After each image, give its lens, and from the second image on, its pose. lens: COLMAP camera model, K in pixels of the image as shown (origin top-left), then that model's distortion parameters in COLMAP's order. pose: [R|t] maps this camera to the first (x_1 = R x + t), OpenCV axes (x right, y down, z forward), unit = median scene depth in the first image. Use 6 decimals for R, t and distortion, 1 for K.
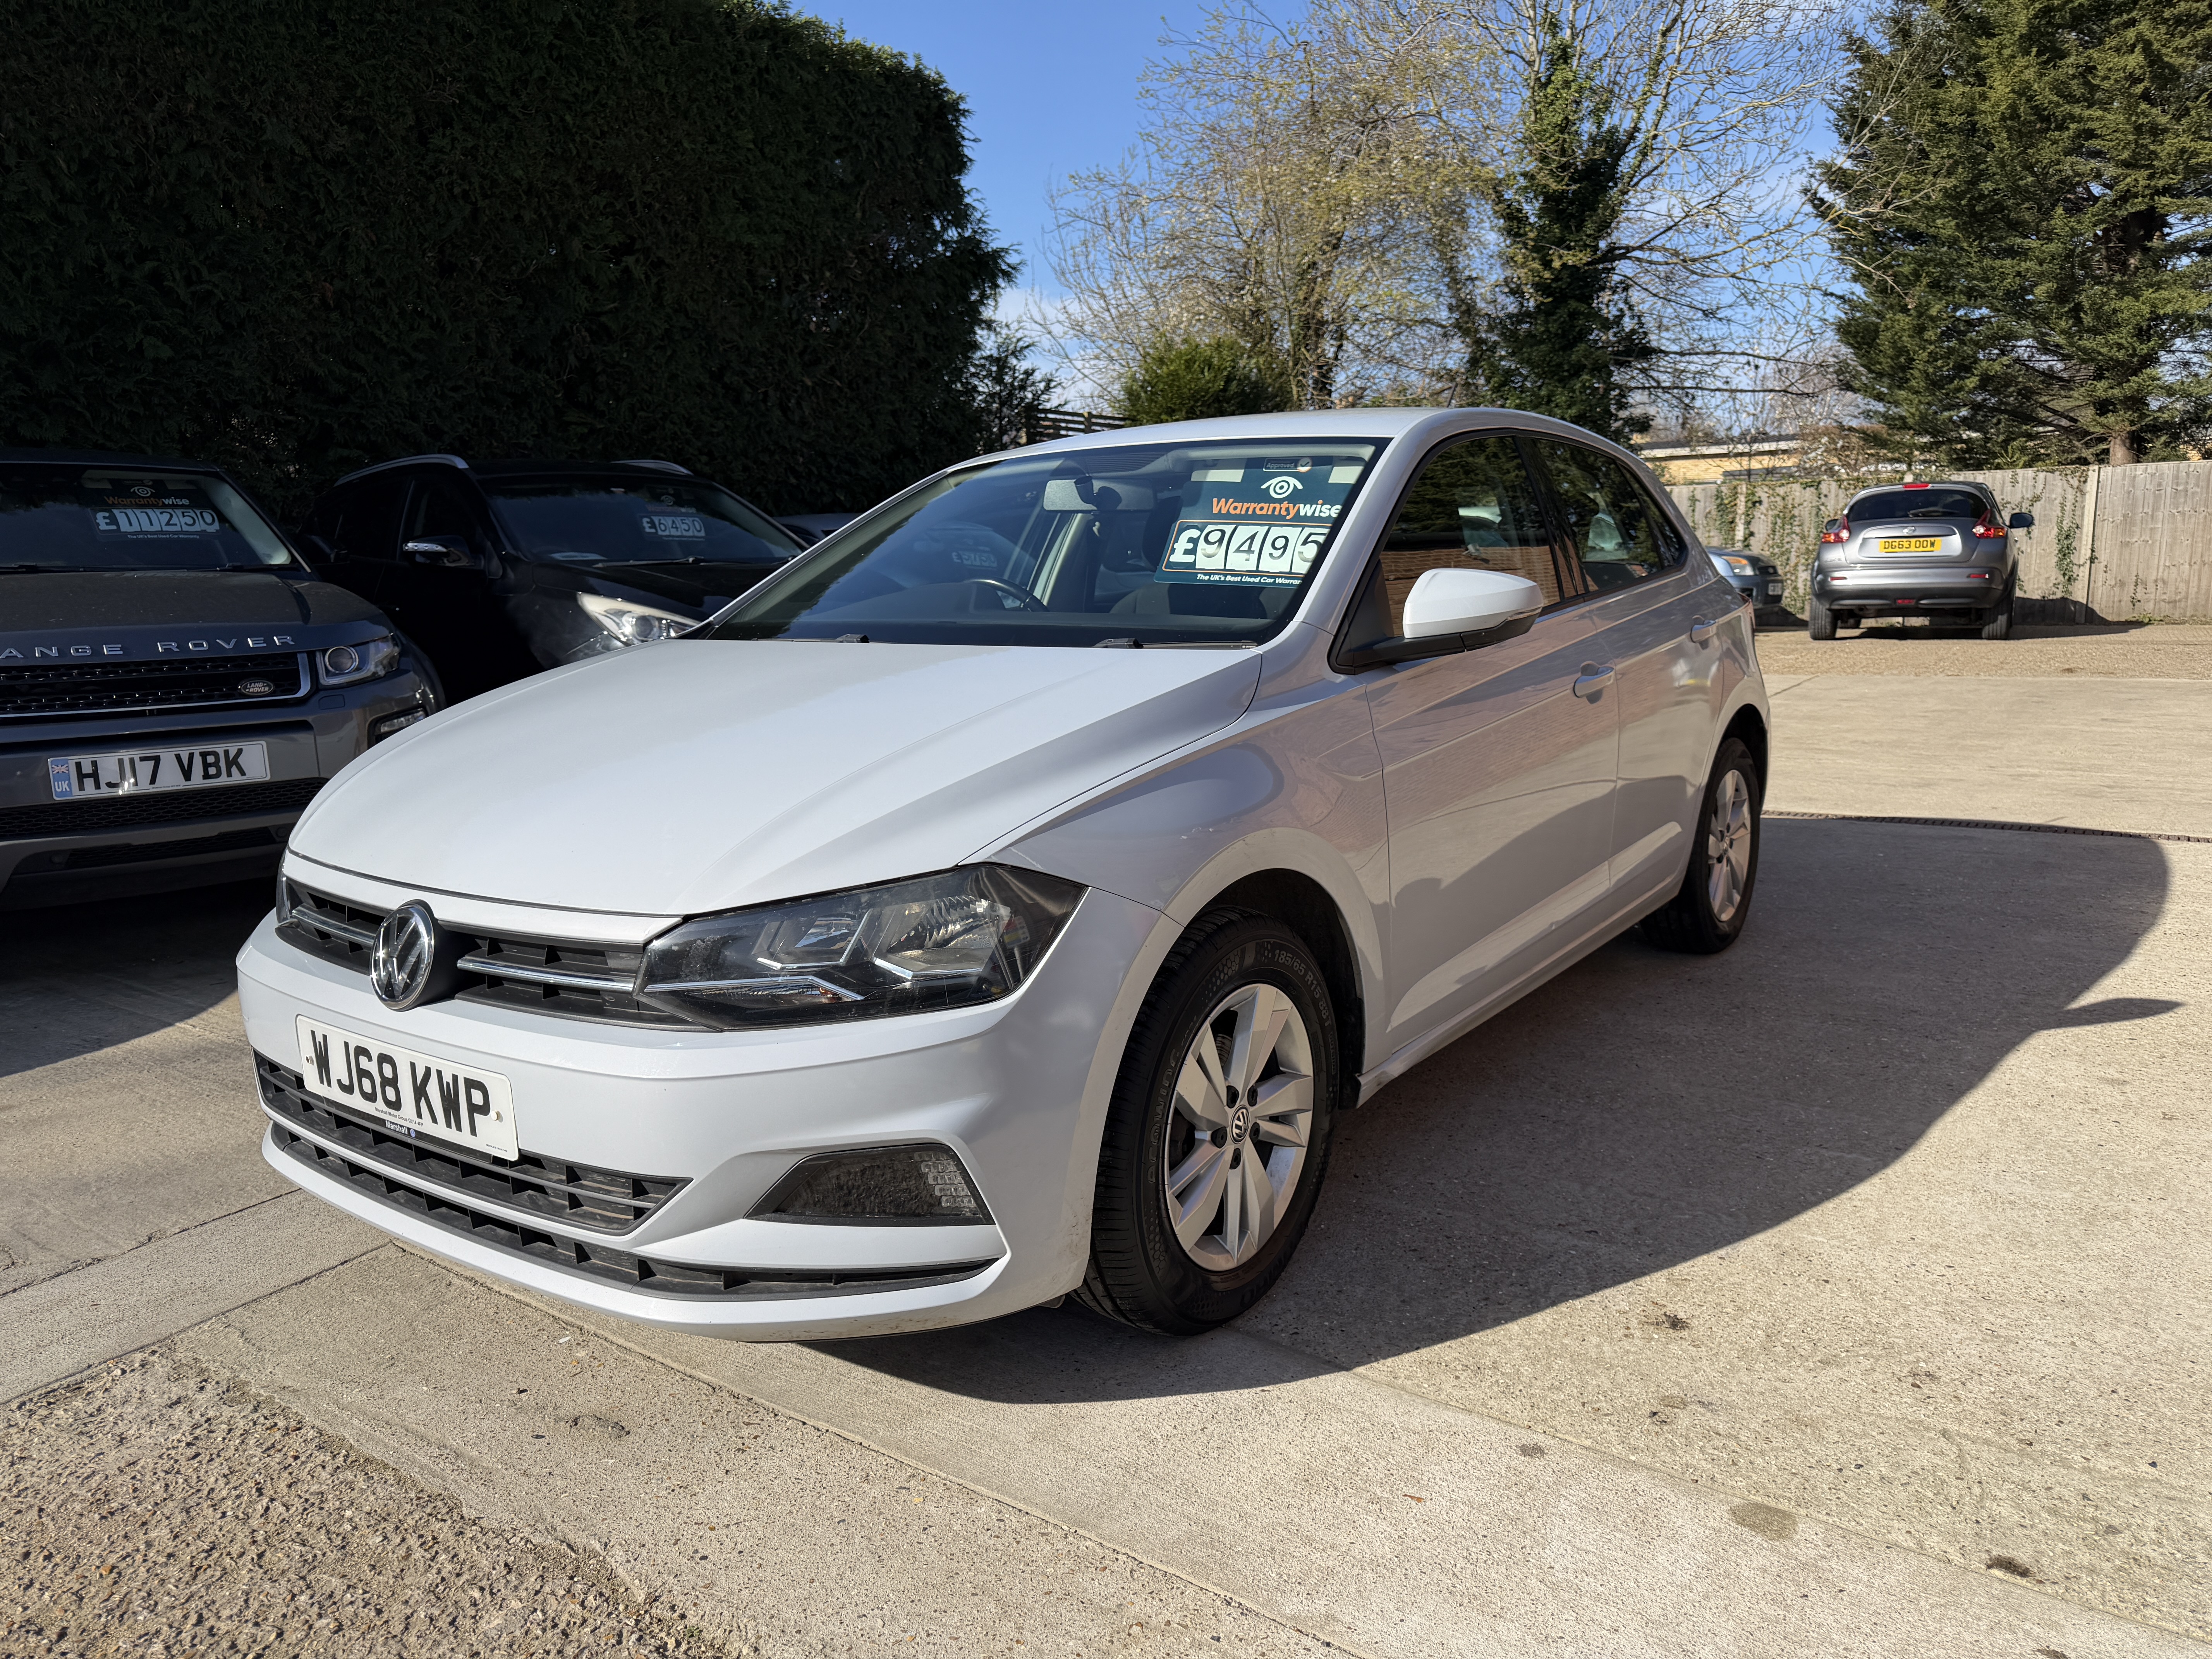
lens RADIAL K [[1558.7, 0, 1091.2], [0, 1558.7, 838.0], [0, 0, 1]] dist [0.034443, -0.038778]
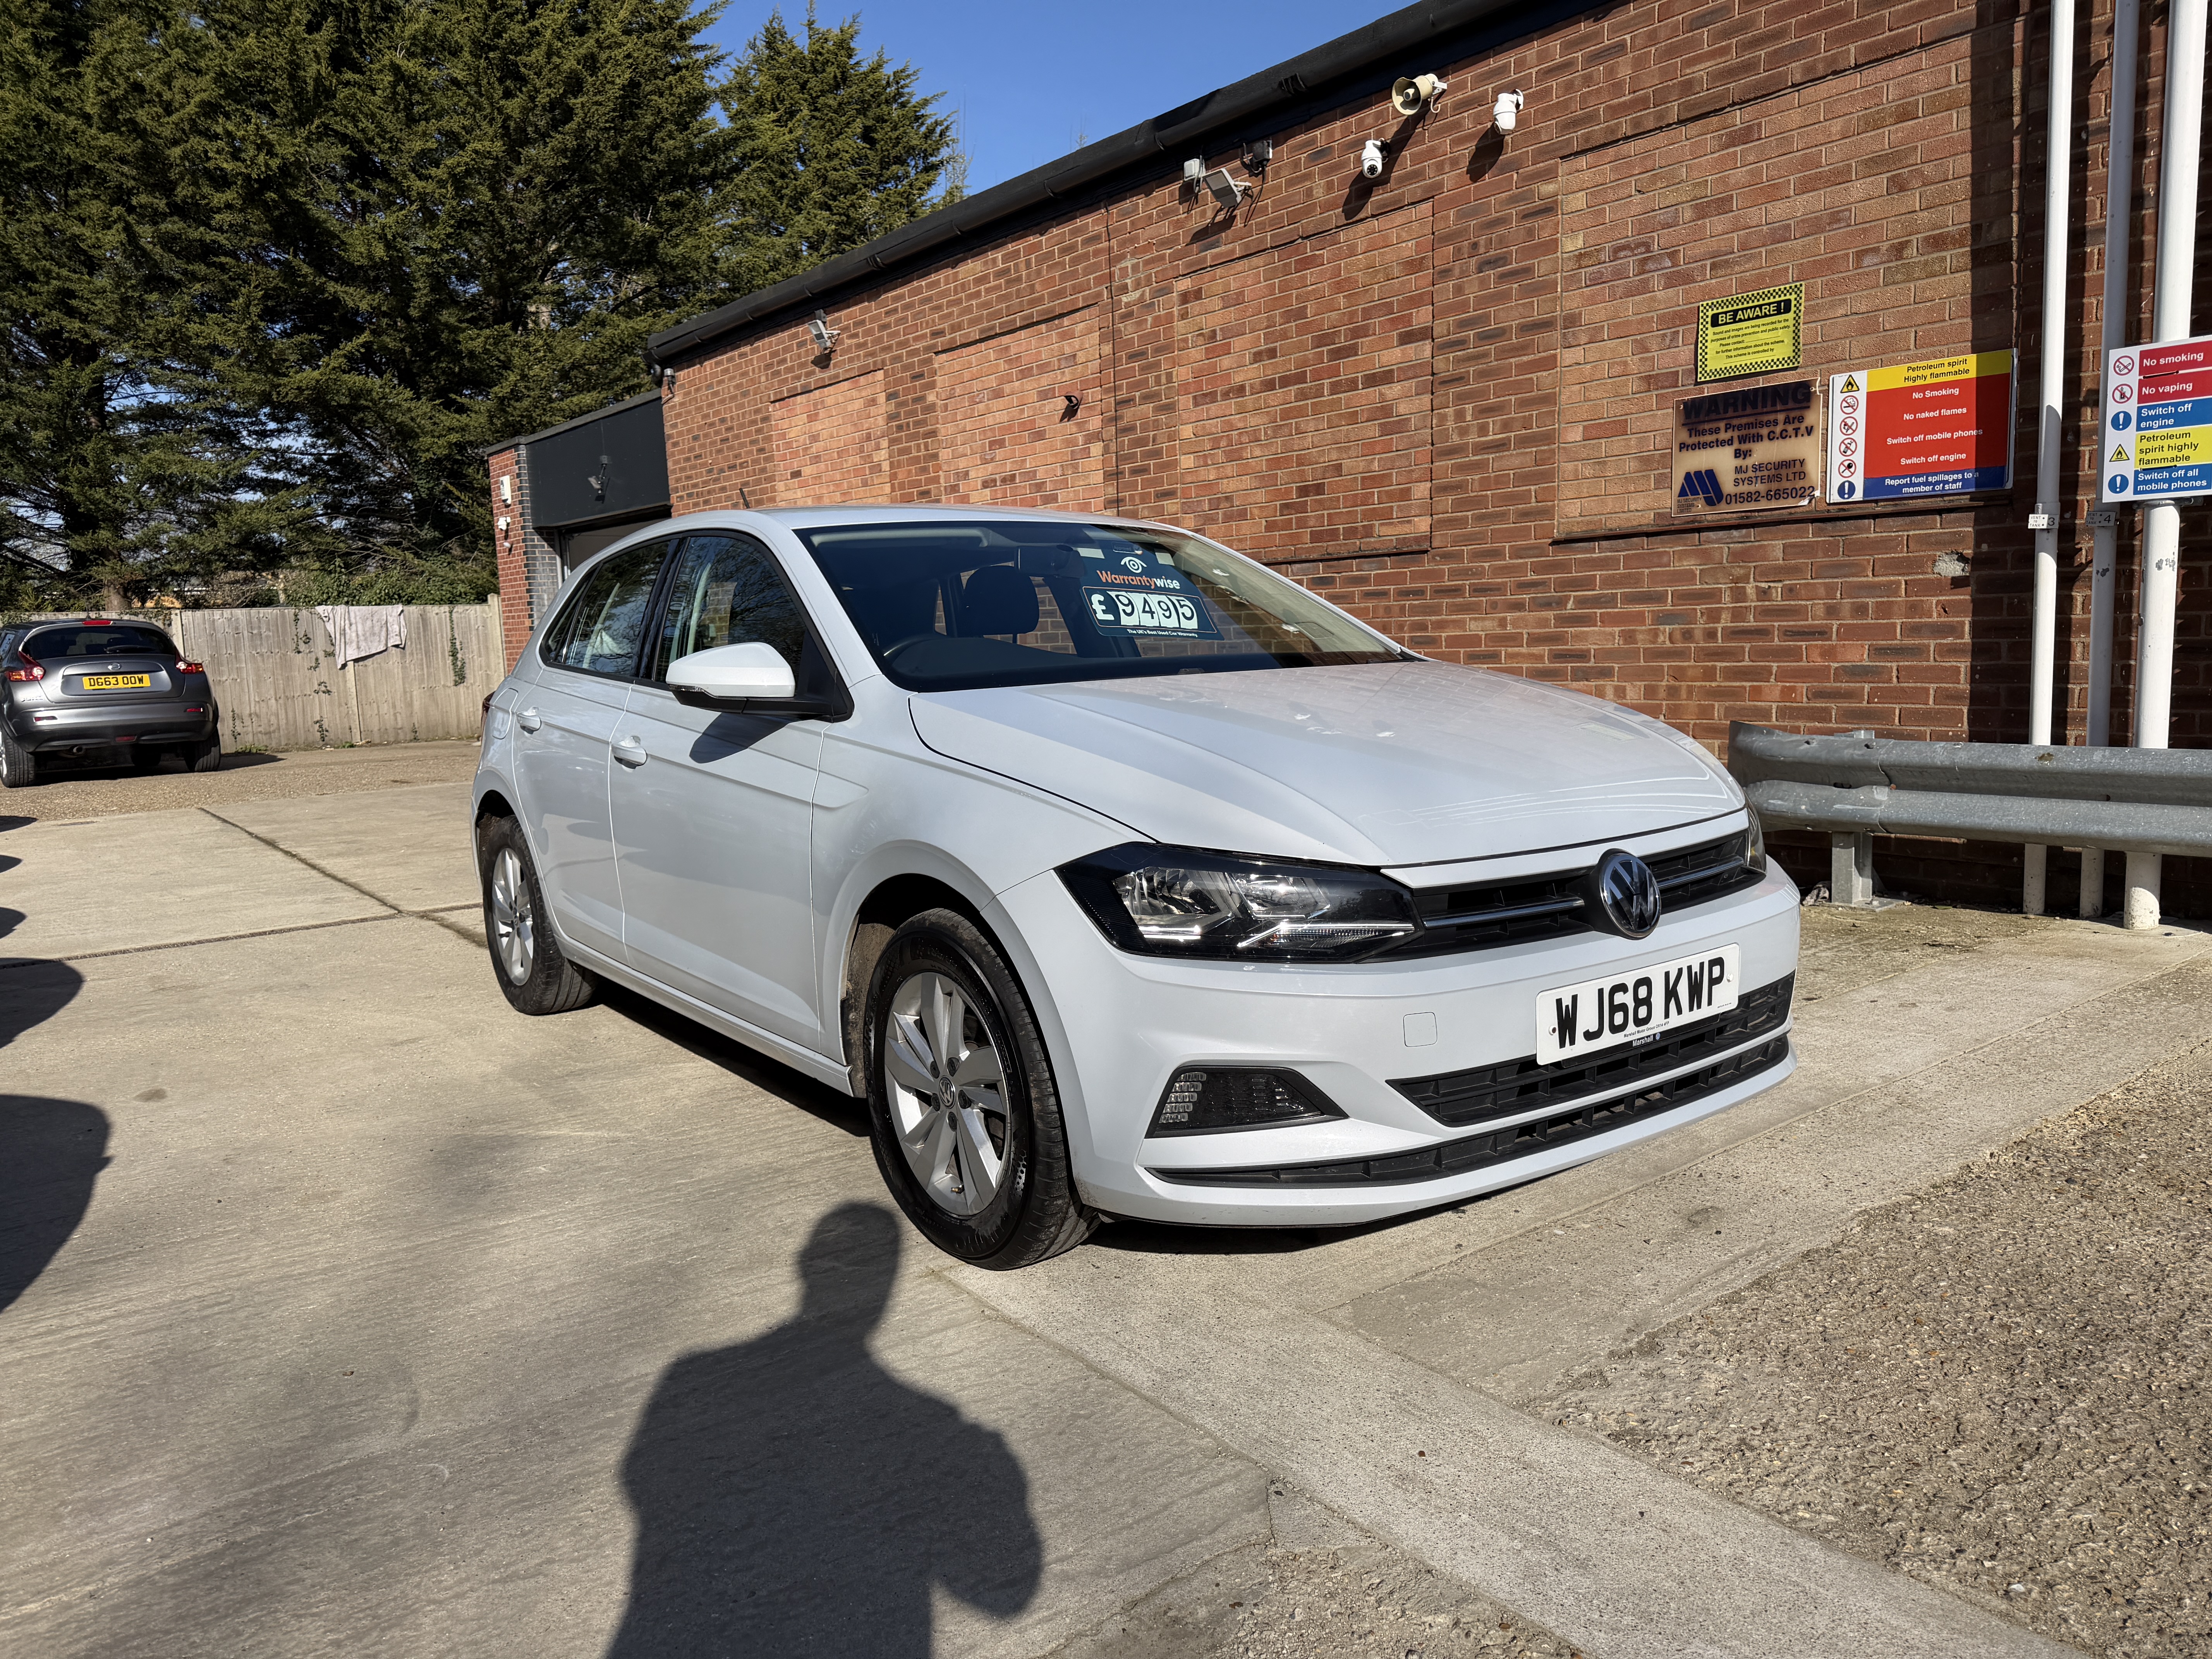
lens RADIAL K [[1558.7, 0, 1105.6], [0, 1558.7, 841.7], [0, 0, 1]] dist [0.034443, -0.038778]
pose [[0.295818, -0.107755, 0.949147, -0.186741], [0.199243, 0.978724, 0.049016, -0.011418], [-0.934234, 0.174611, 0.310994, 0.109807]]
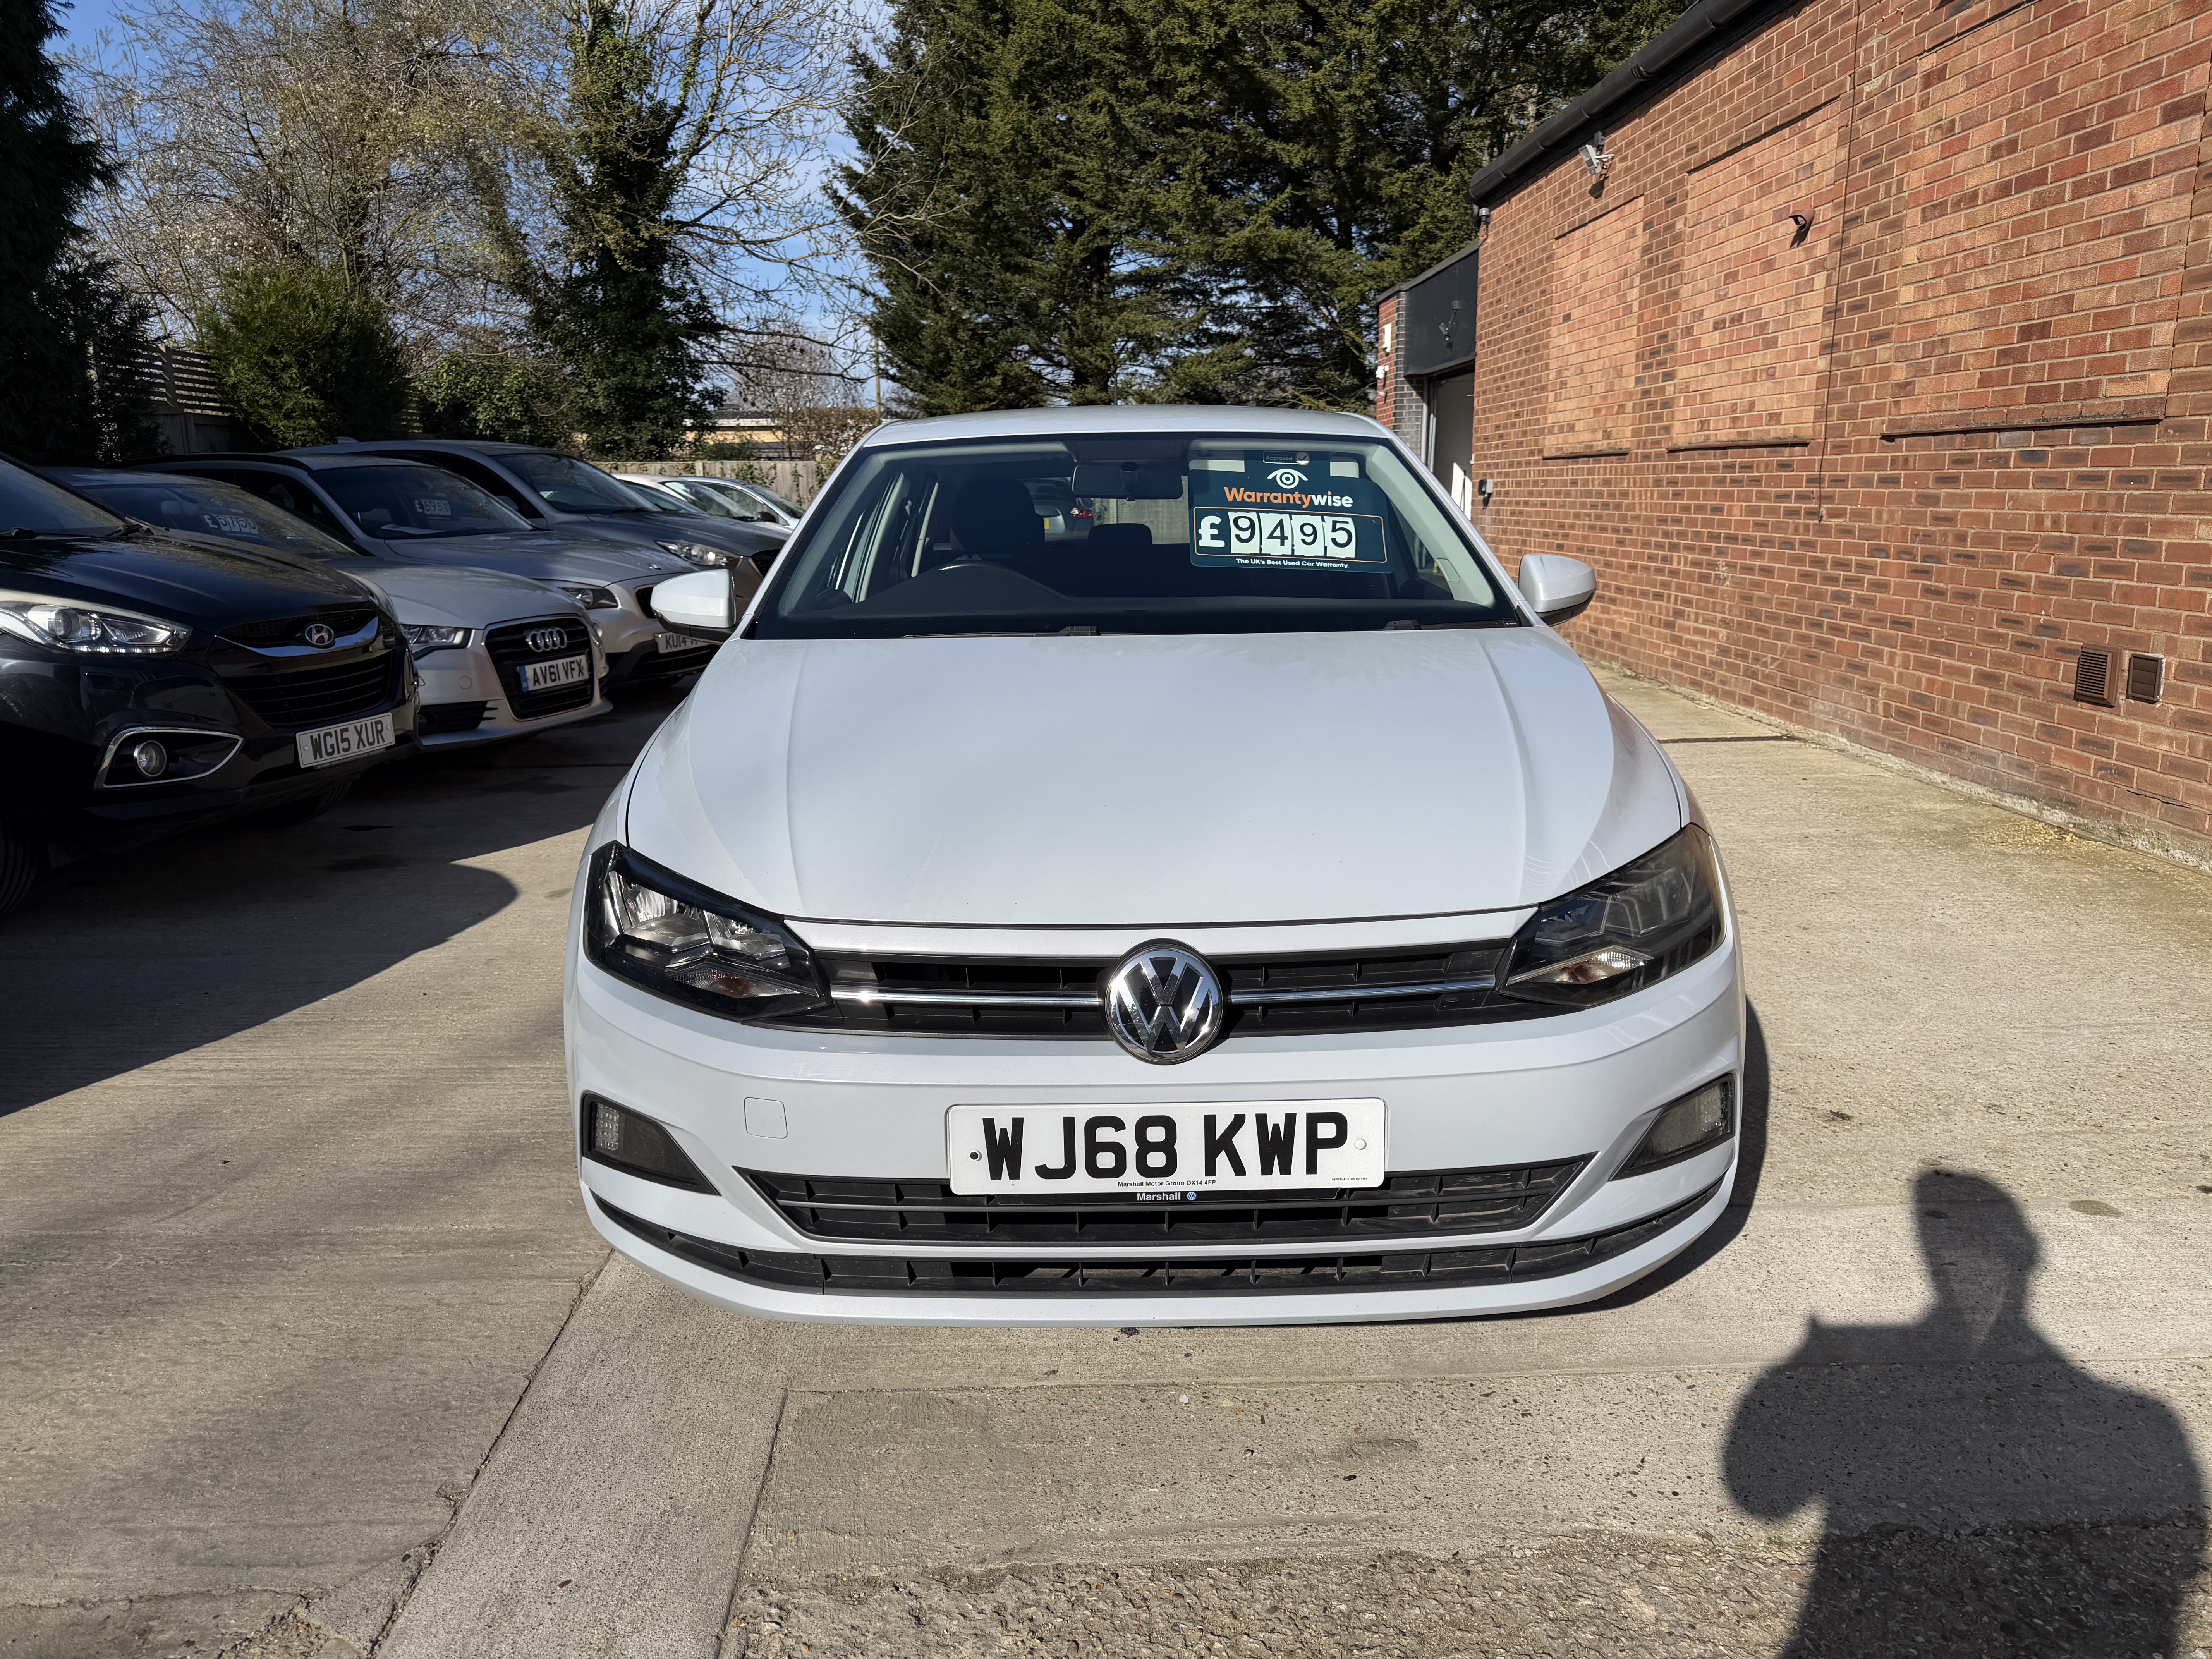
lens RADIAL K [[1558.7, 0, 1093.6], [0, 1558.7, 822.7], [0, 0, 1]] dist [0.034443, -0.038778]
pose [[0.803063, -0.106210, 0.586352, -0.108183], [0.099392, 0.994078, 0.043938, -0.007730], [-0.587546, 0.022994, 0.808864, 0.033327]]
